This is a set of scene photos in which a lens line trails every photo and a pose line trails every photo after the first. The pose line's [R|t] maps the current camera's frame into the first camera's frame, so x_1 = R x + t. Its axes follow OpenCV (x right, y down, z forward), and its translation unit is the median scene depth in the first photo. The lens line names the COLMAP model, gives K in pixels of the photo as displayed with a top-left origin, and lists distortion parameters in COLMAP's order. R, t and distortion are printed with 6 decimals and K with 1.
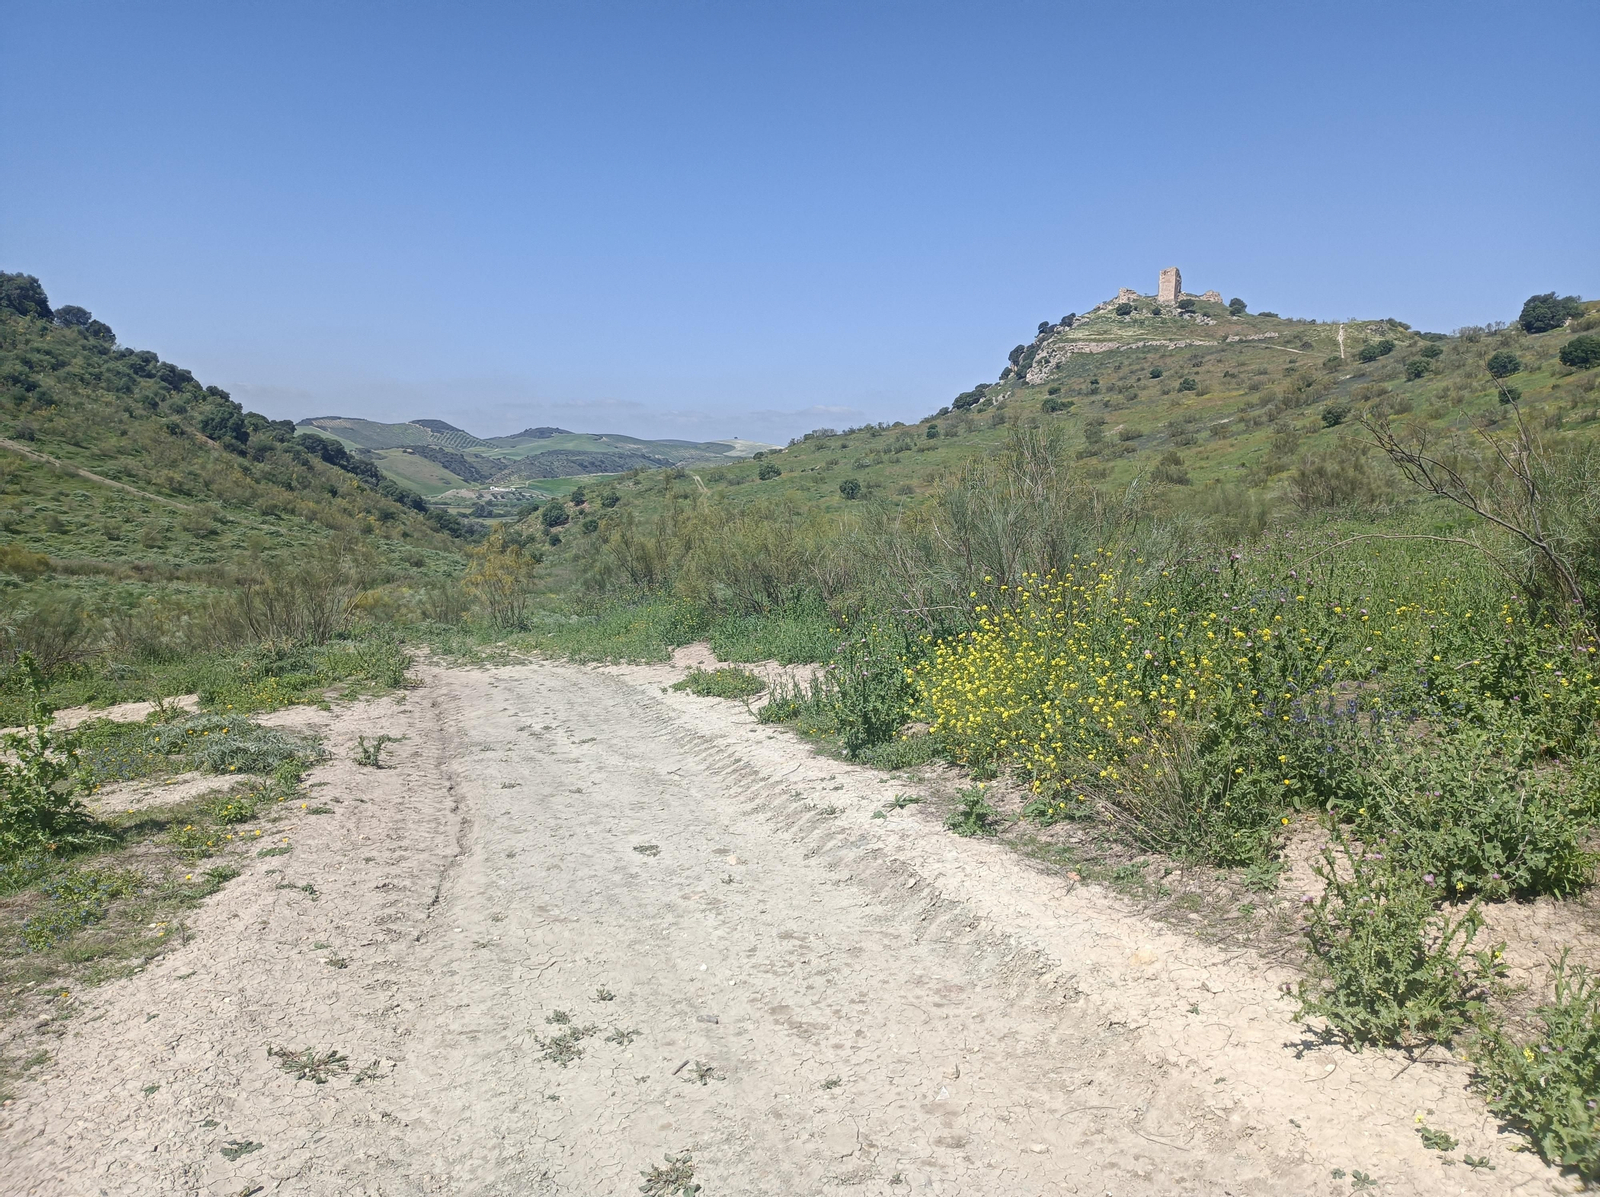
lens RADIAL K [[1257.1, 0, 800.0], [0, 1257.1, 598.5], [0, 0, 1]] dist [0.004421, 0.058181]
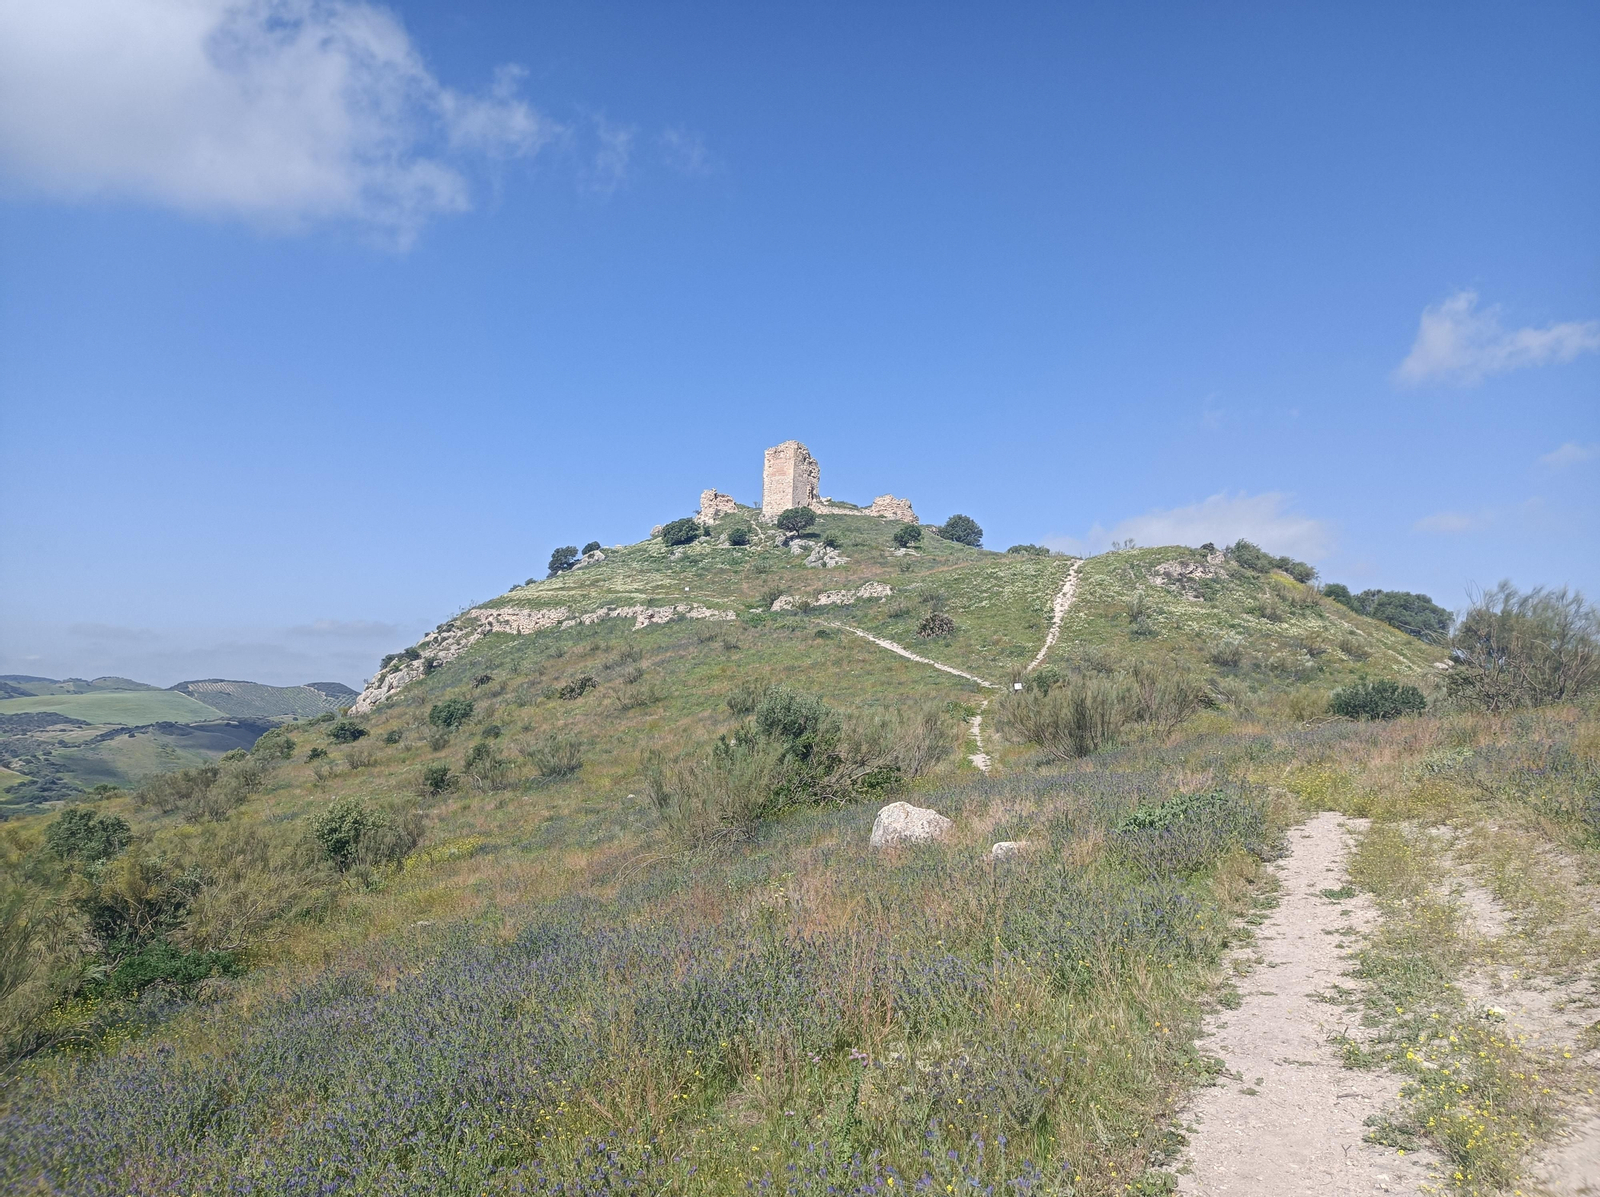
lens RADIAL K [[1257.1, 0, 800.0], [0, 1257.1, 598.5], [0, 0, 1]] dist [0.004421, 0.058181]
pose [[0.999924, 0.007724, 0.009659, 0.308782], [-0.005598, 0.979089, -0.203357, -0.126102], [-0.011027, 0.203288, 0.979057, 0.609745]]
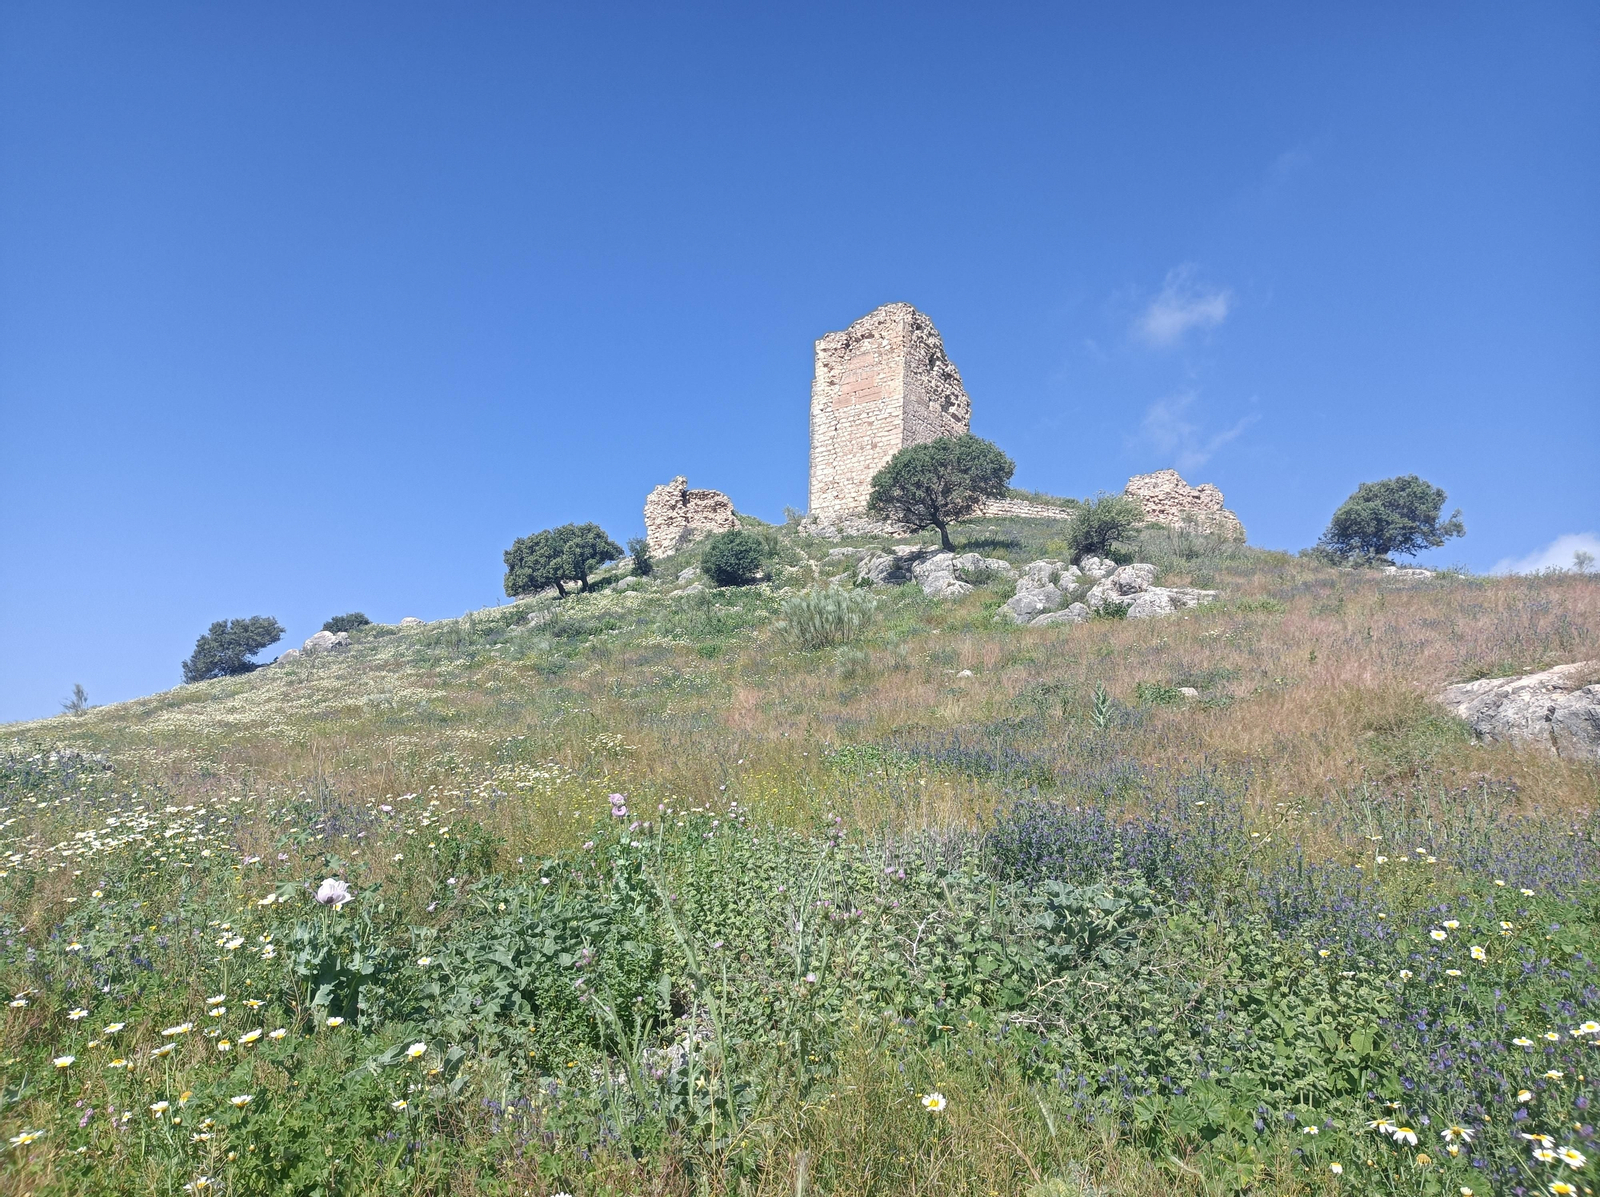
lens RADIAL K [[1257.1, 0, 800.0], [0, 1257.1, 598.5], [0, 0, 1]] dist [0.004421, 0.058181]
pose [[0.999921, 0.005022, -0.011560, 0.299838], [-0.008558, 0.943856, -0.330245, -0.188529], [0.009253, 0.330318, 0.943824, 0.909242]]
